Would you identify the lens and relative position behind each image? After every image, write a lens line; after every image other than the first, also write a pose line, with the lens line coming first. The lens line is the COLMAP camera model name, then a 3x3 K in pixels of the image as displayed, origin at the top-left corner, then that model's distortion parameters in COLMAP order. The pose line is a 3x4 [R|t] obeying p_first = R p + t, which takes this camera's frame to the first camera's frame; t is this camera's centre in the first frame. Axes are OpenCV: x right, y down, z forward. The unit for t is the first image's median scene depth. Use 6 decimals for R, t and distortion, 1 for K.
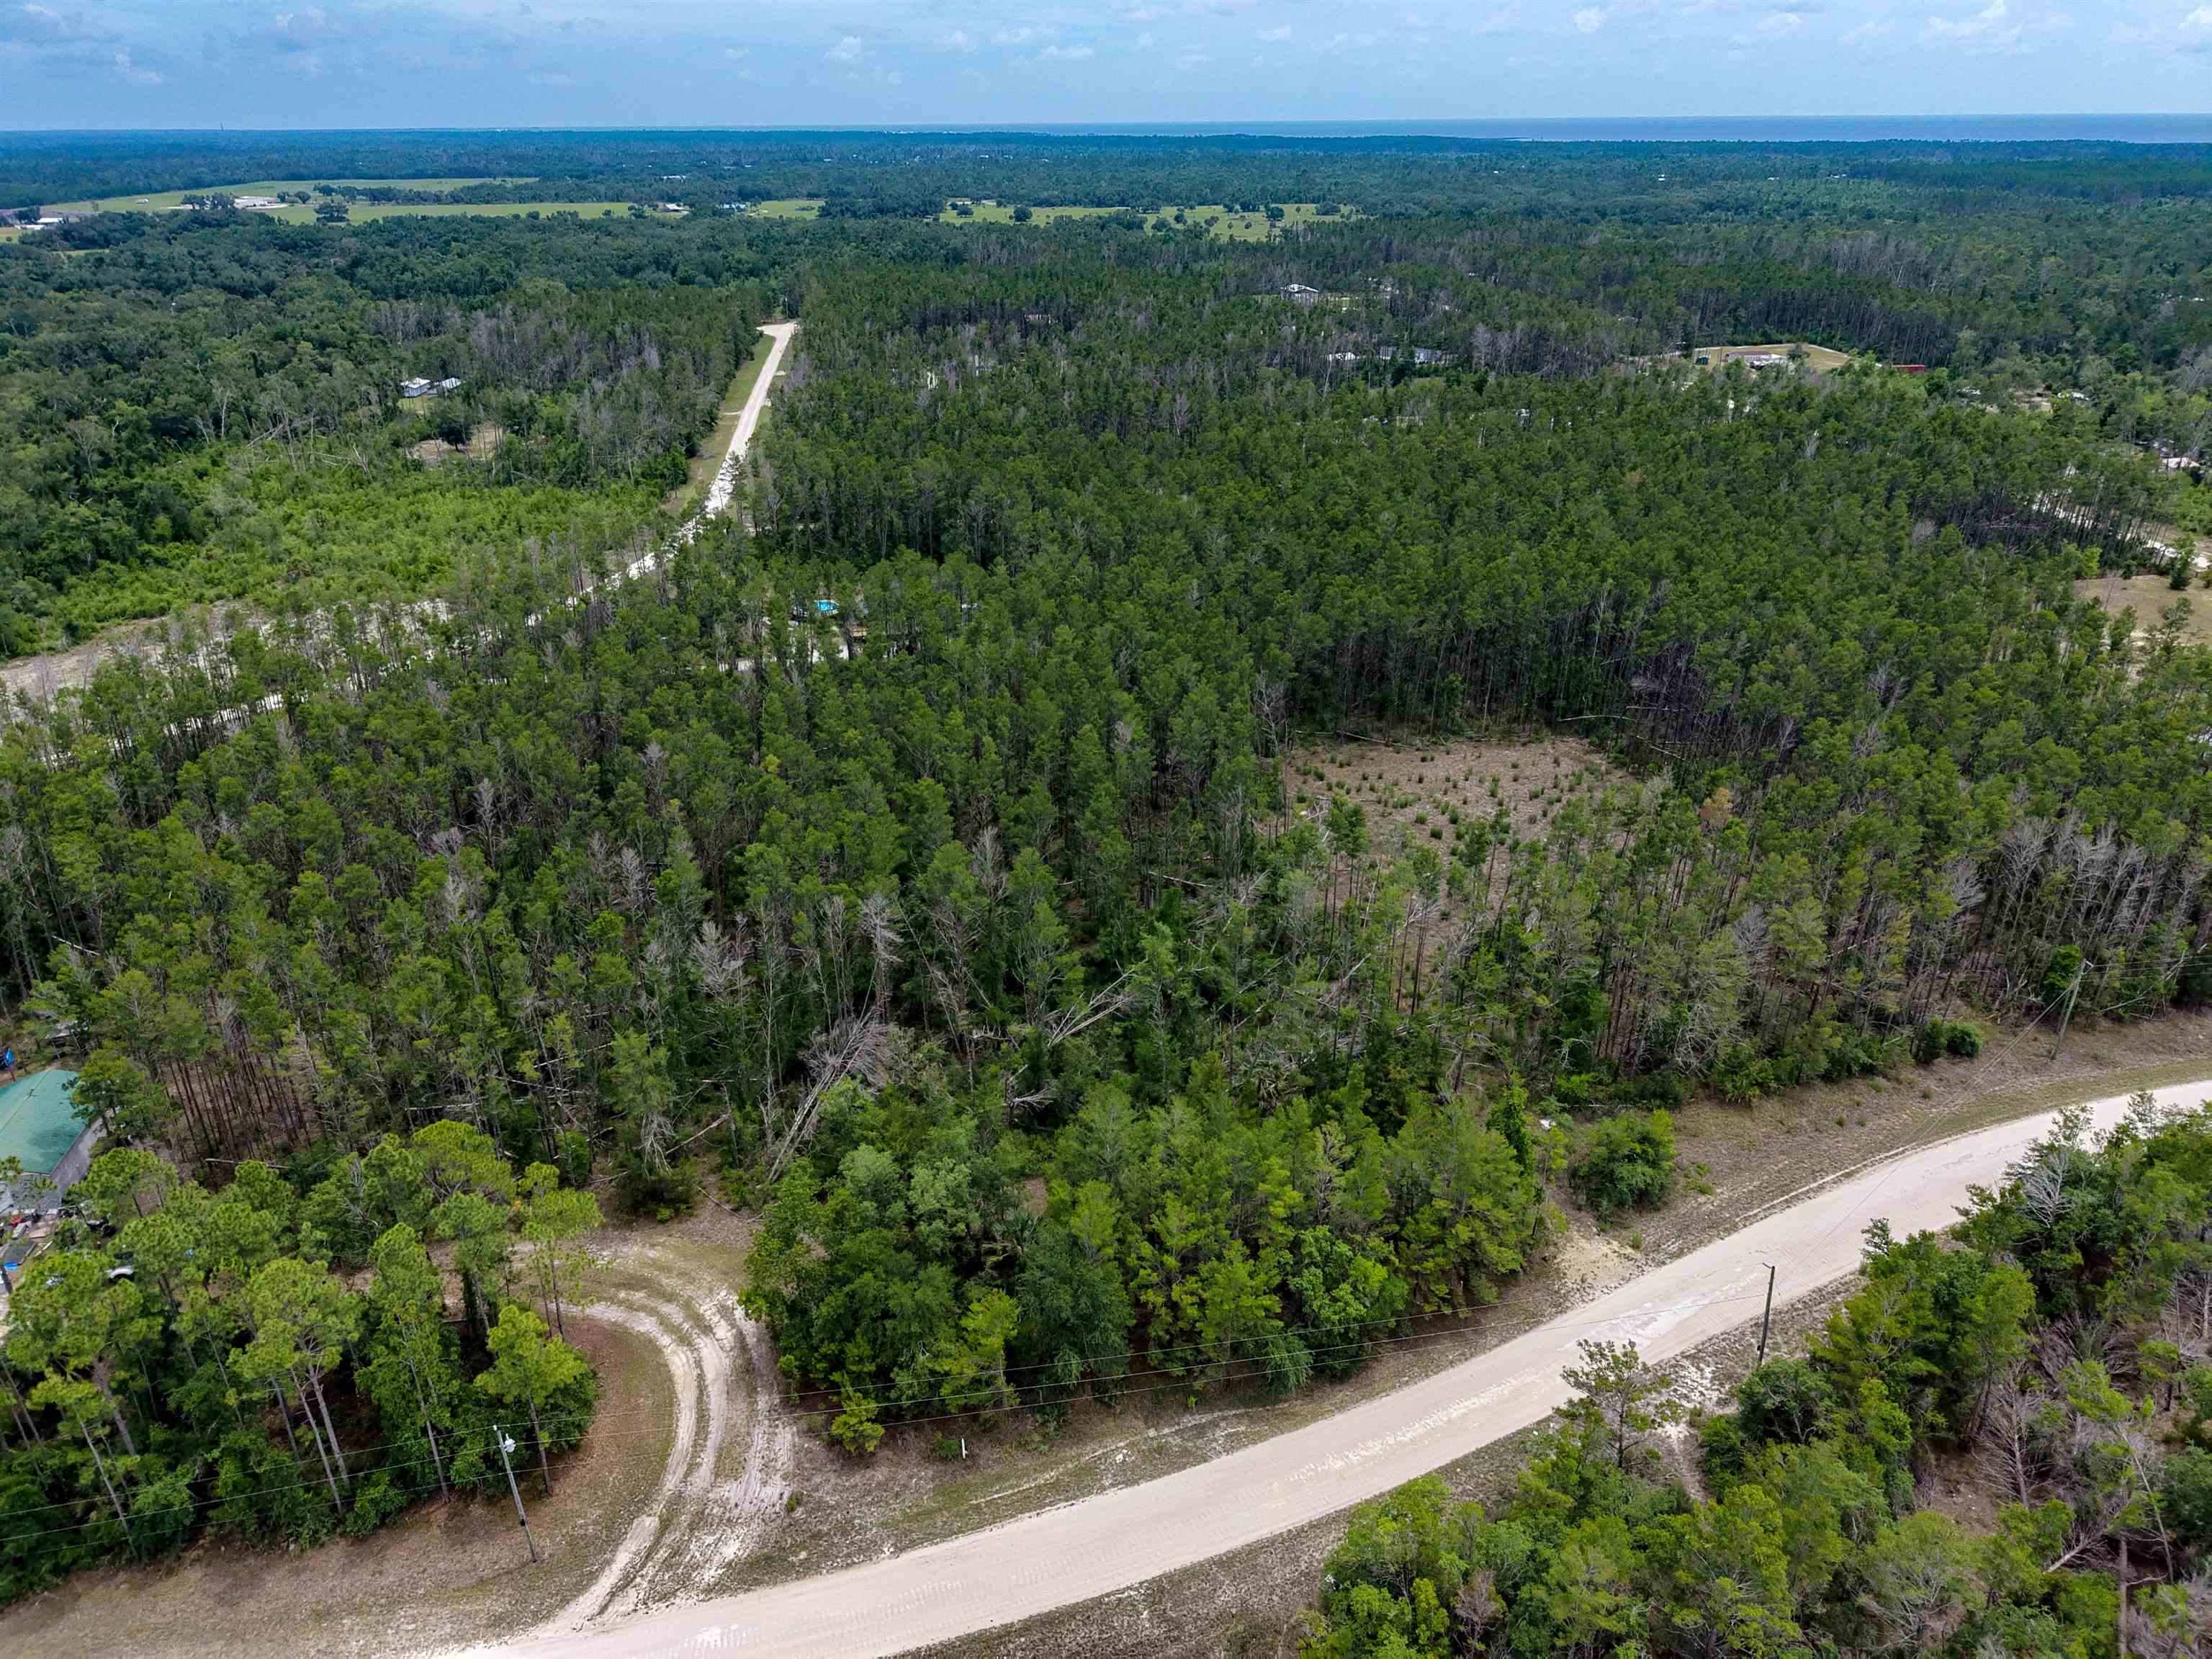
lens RADIAL K [[1476.1, 0, 1099.8], [0, 1476.1, 834.3], [0, 0, 1]] dist [0.032916, -0.035681]
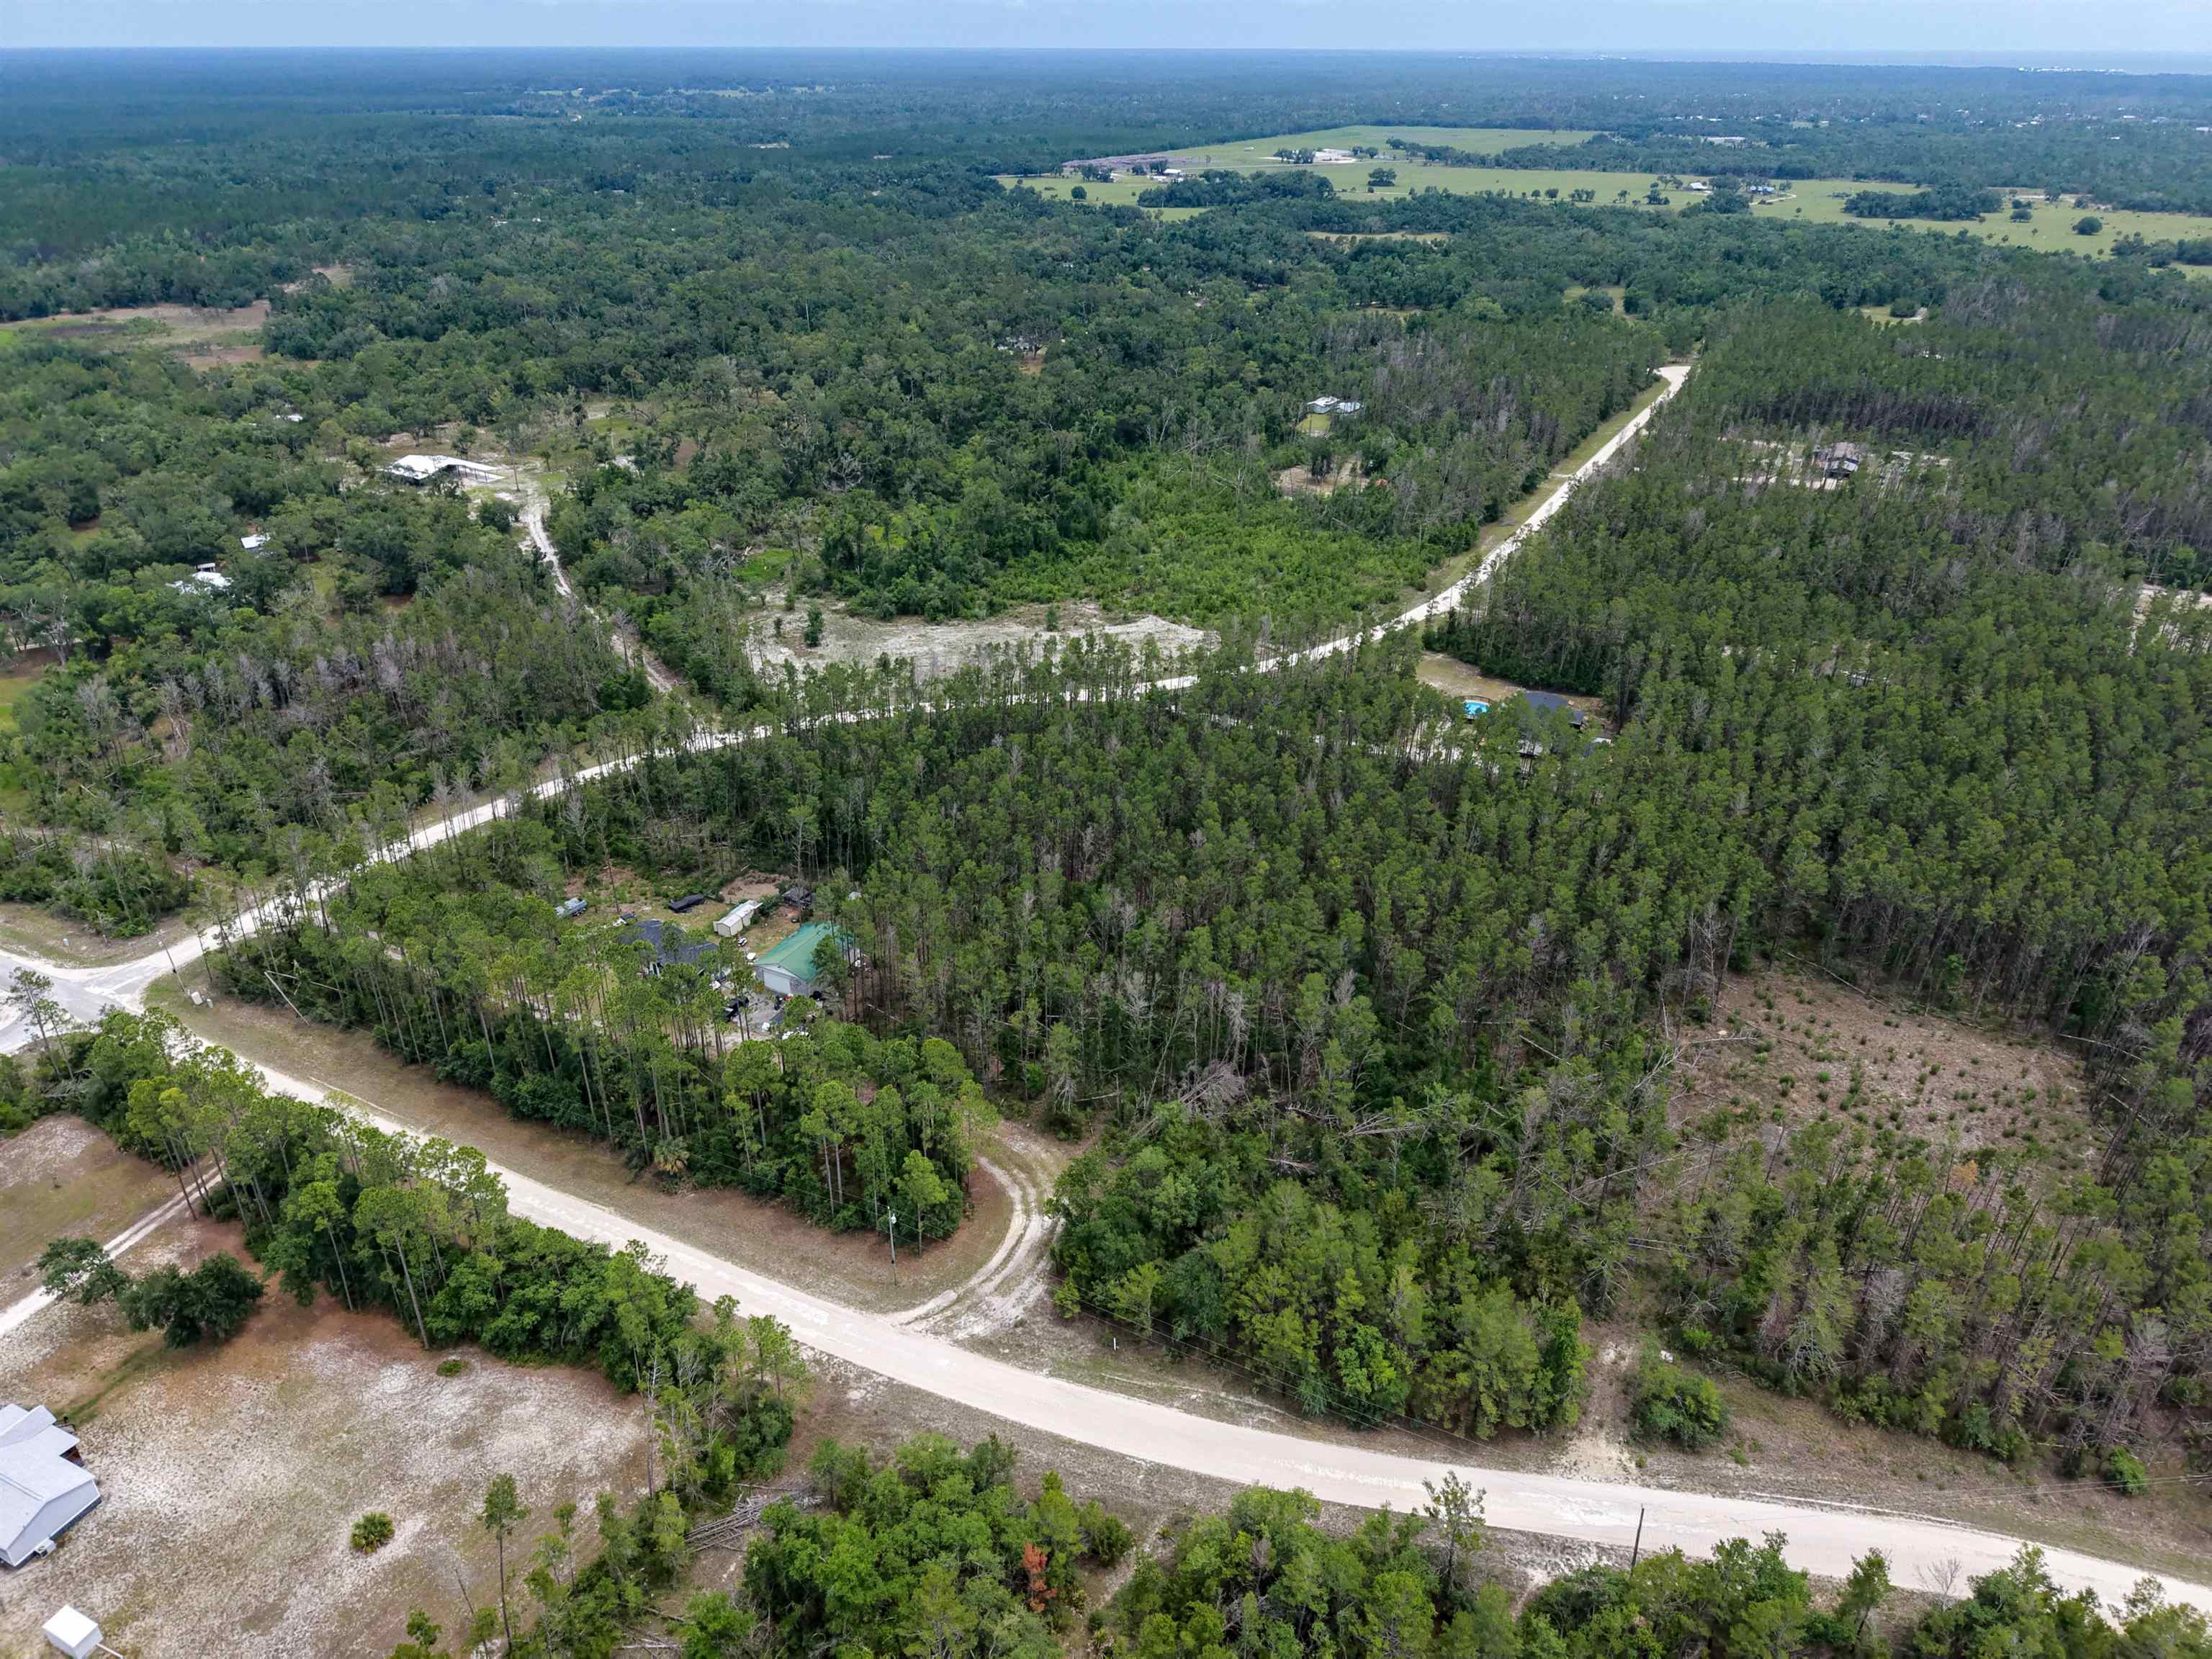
lens RADIAL K [[1490.1, 0, 1100.7], [0, 1490.1, 805.5], [0, 0, 1]] dist [0.042109, -0.047606]
pose [[0.798750, 0.282072, -0.531444, 0.539557], [-0.269349, 0.957479, 0.103370, -0.289160], [0.538004, 0.060578, 0.840762, -0.394183]]
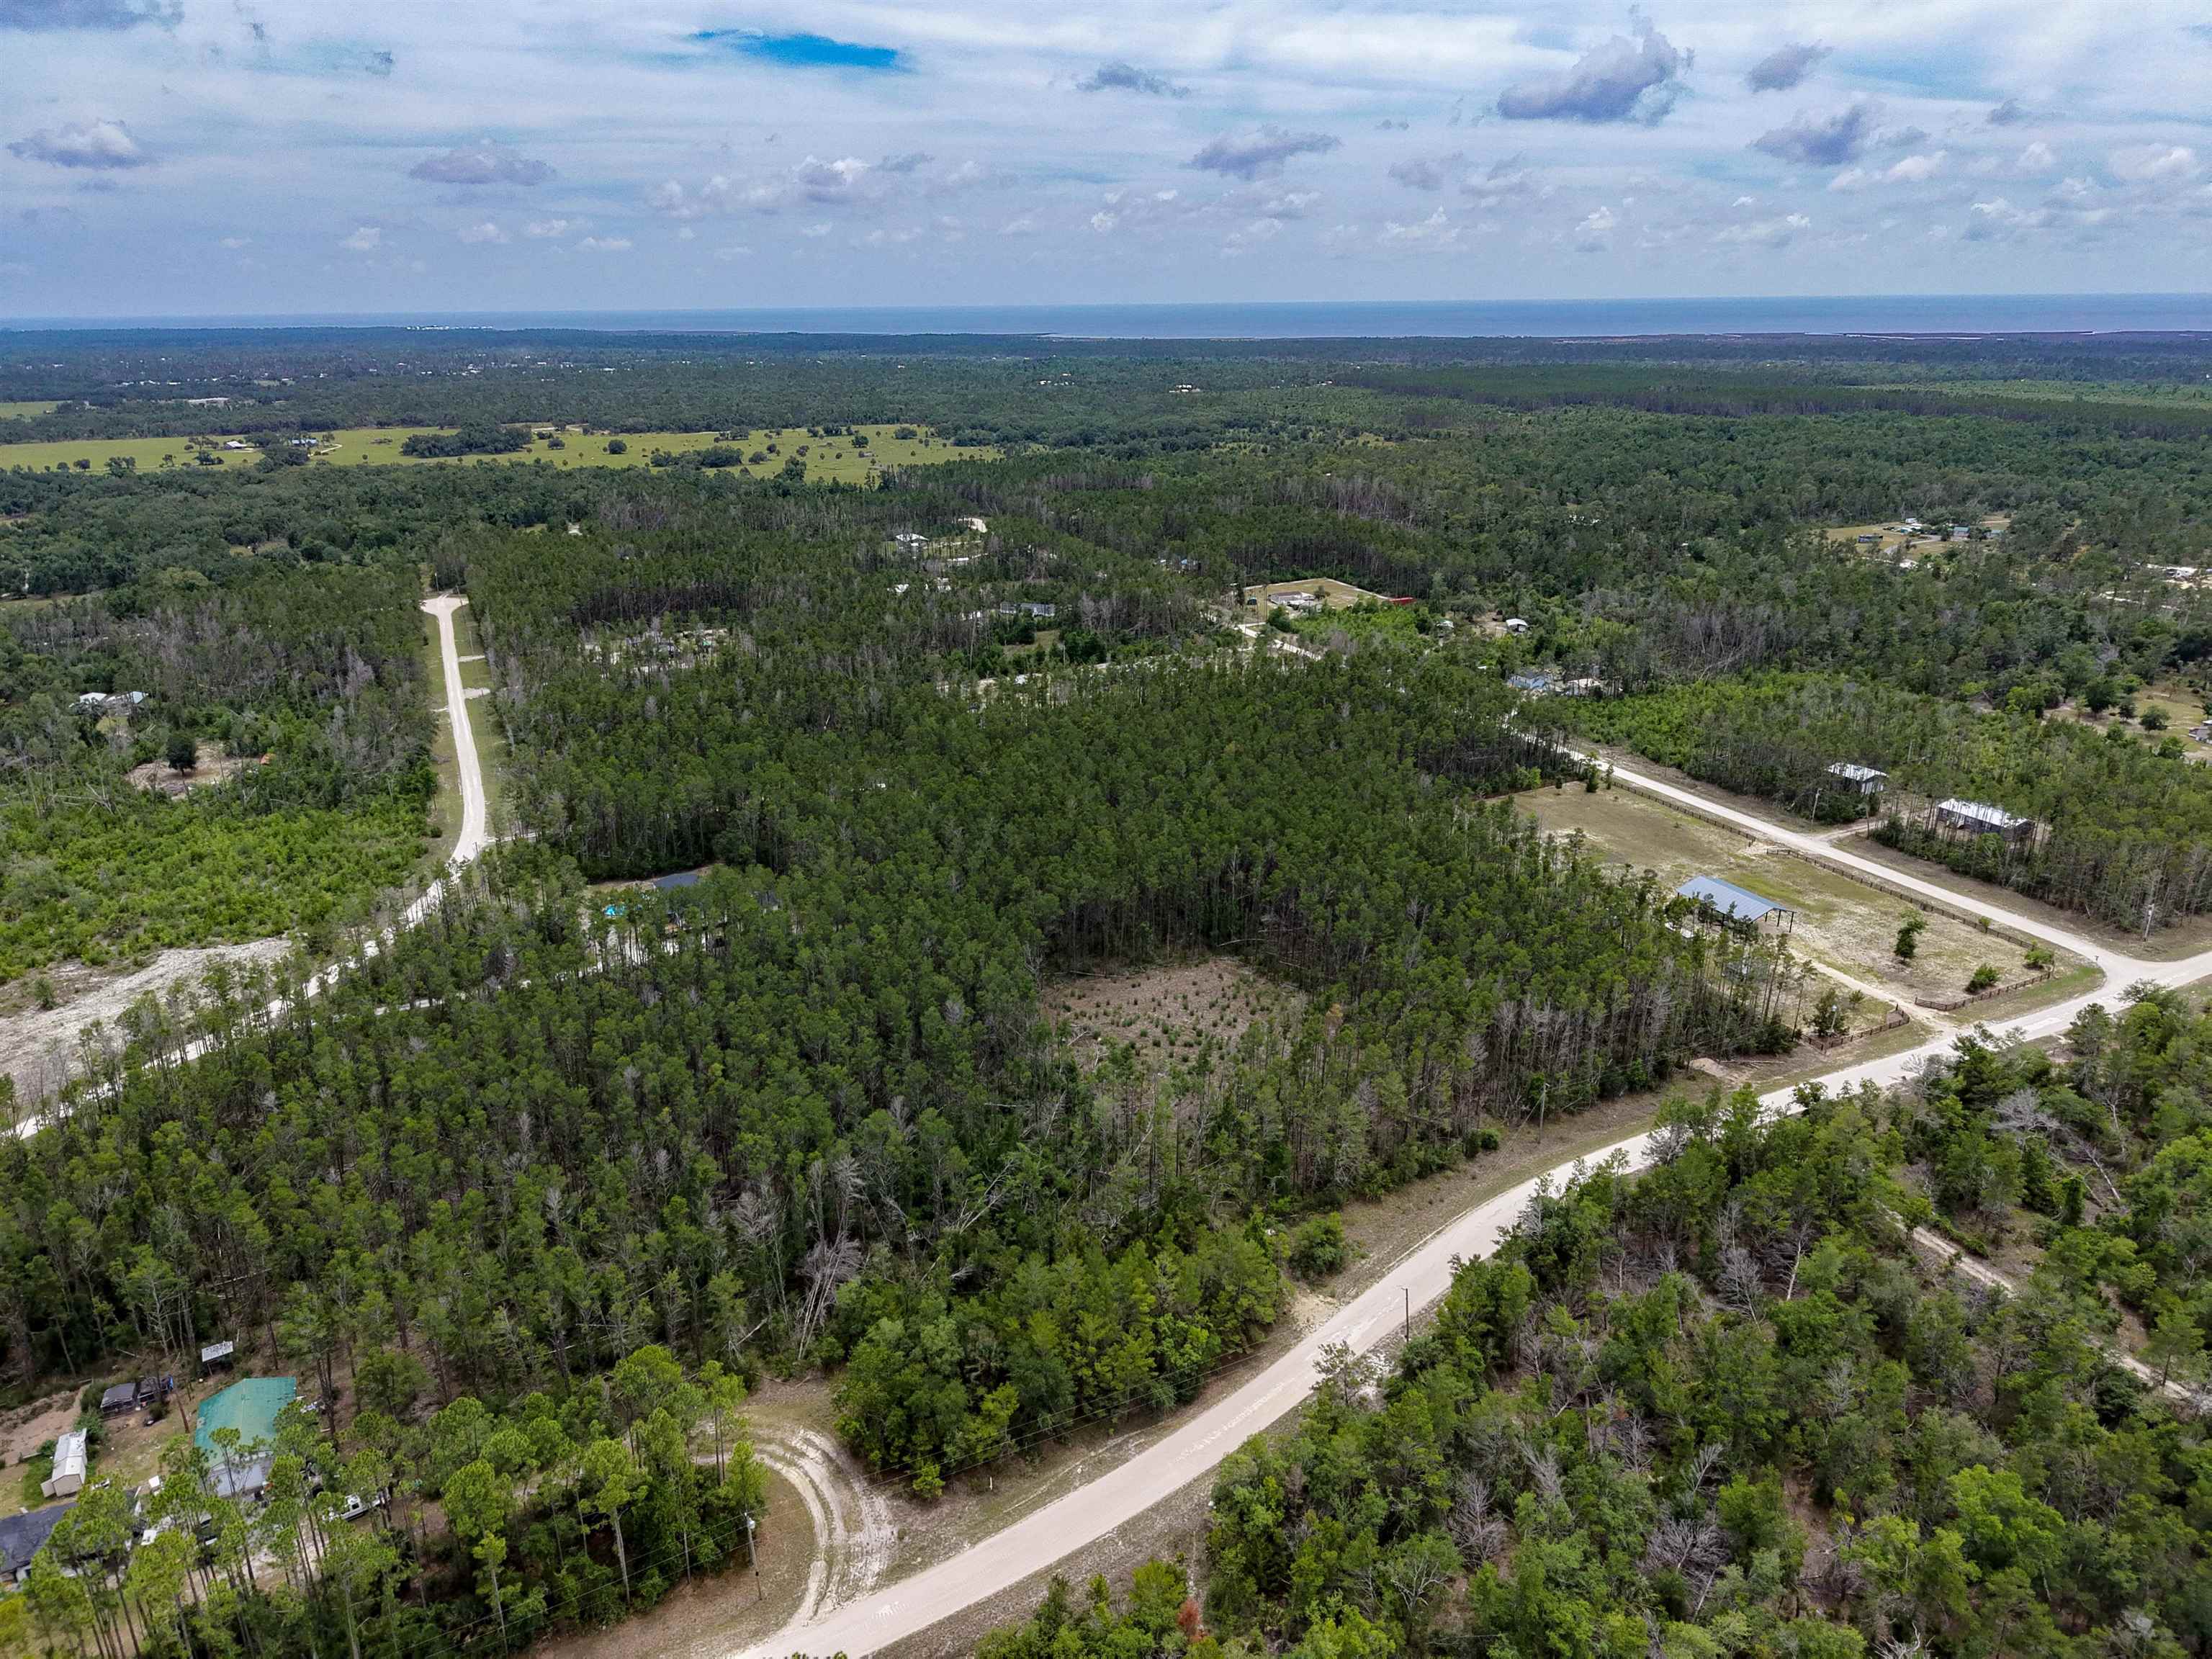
lens RADIAL K [[1476.1, 0, 1099.8], [0, 1476.1, 834.3], [0, 0, 1]] dist [0.032916, -0.035681]
pose [[0.959666, -0.098808, 0.263208, -0.304137], [0.125918, 0.988116, -0.088160, -0.135975], [-0.251369, 0.117747, 0.960702, -0.659151]]
